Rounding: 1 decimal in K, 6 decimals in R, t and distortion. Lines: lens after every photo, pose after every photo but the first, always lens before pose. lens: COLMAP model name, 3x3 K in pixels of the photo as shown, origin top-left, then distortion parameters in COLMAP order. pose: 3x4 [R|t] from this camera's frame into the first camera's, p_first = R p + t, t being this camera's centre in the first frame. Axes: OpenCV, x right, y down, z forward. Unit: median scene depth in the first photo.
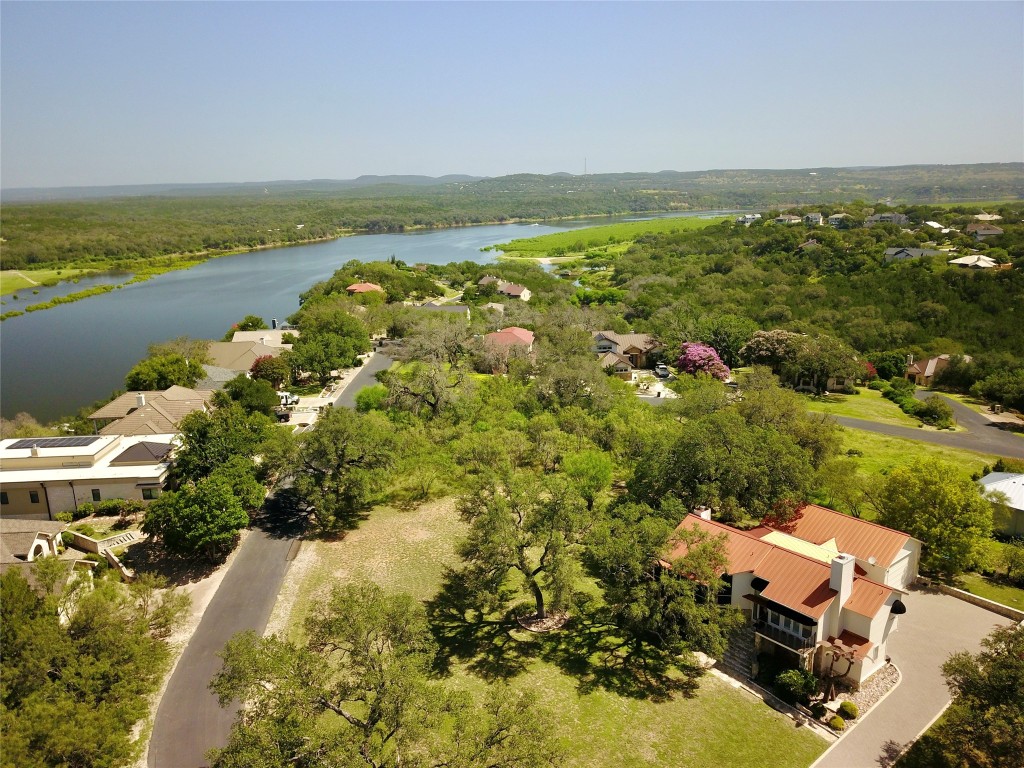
lens RADIAL K [[791.1, 0, 509.6], [0, 791.1, 381.7], [0, 0, 1]] dist [0.003340, -0.001709]
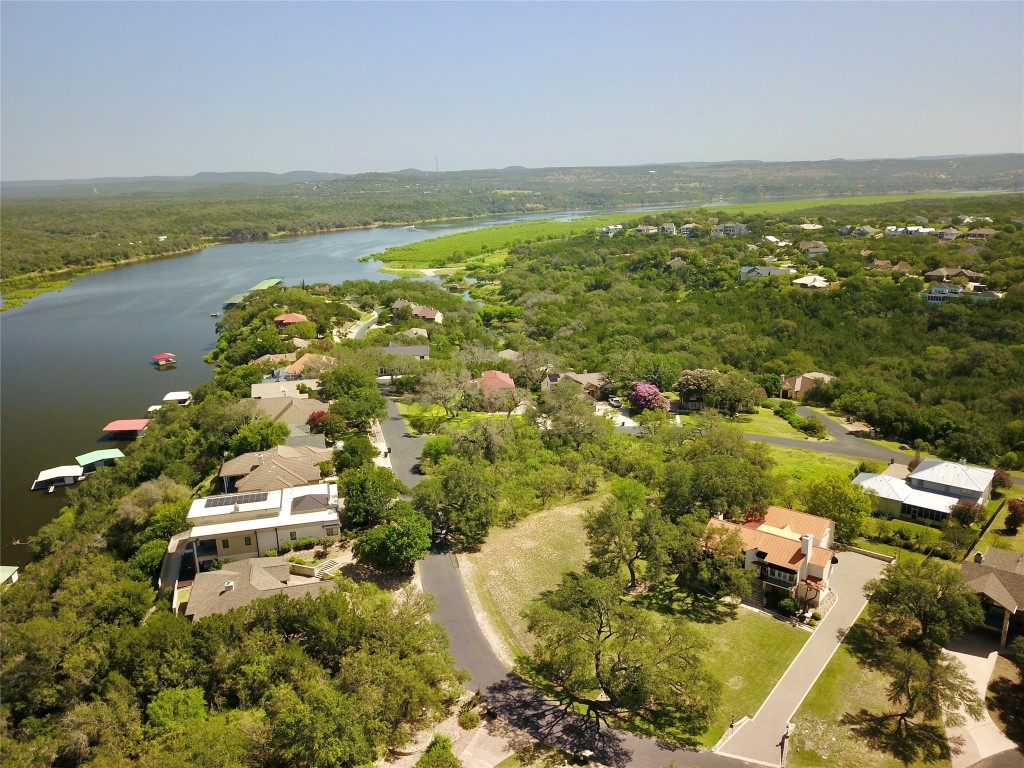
lens RADIAL K [[791.1, 0, 514.1], [0, 791.1, 387.4], [0, 0, 1]] dist [0.003340, -0.001709]
pose [[0.981373, -0.051619, 0.185048, -0.096870], [0.048945, 0.998621, 0.018993, -0.032607], [-0.185773, -0.009582, 0.982546, -0.115776]]
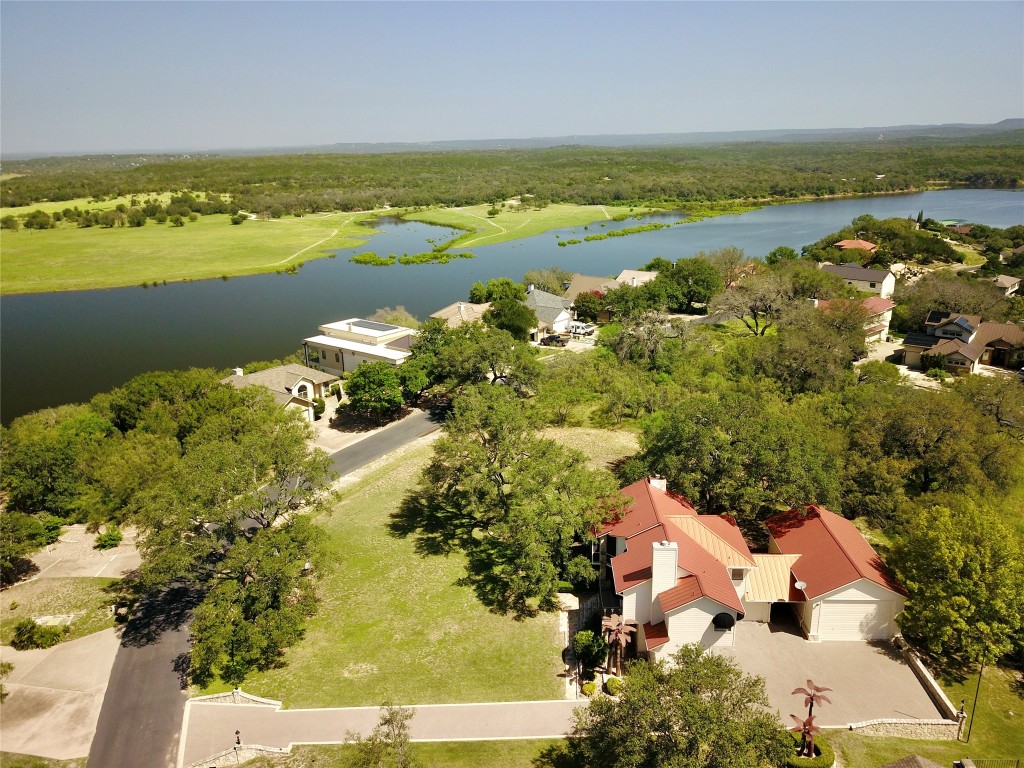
lens RADIAL K [[791.1, 0, 509.9], [0, 791.1, 382.7], [0, 0, 1]] dist [0.003340, -0.001709]
pose [[0.749927, 0.200120, -0.630525, 0.140112], [-0.158765, 0.979734, 0.122124, -0.009061], [0.642186, 0.008521, 0.766501, 0.025150]]
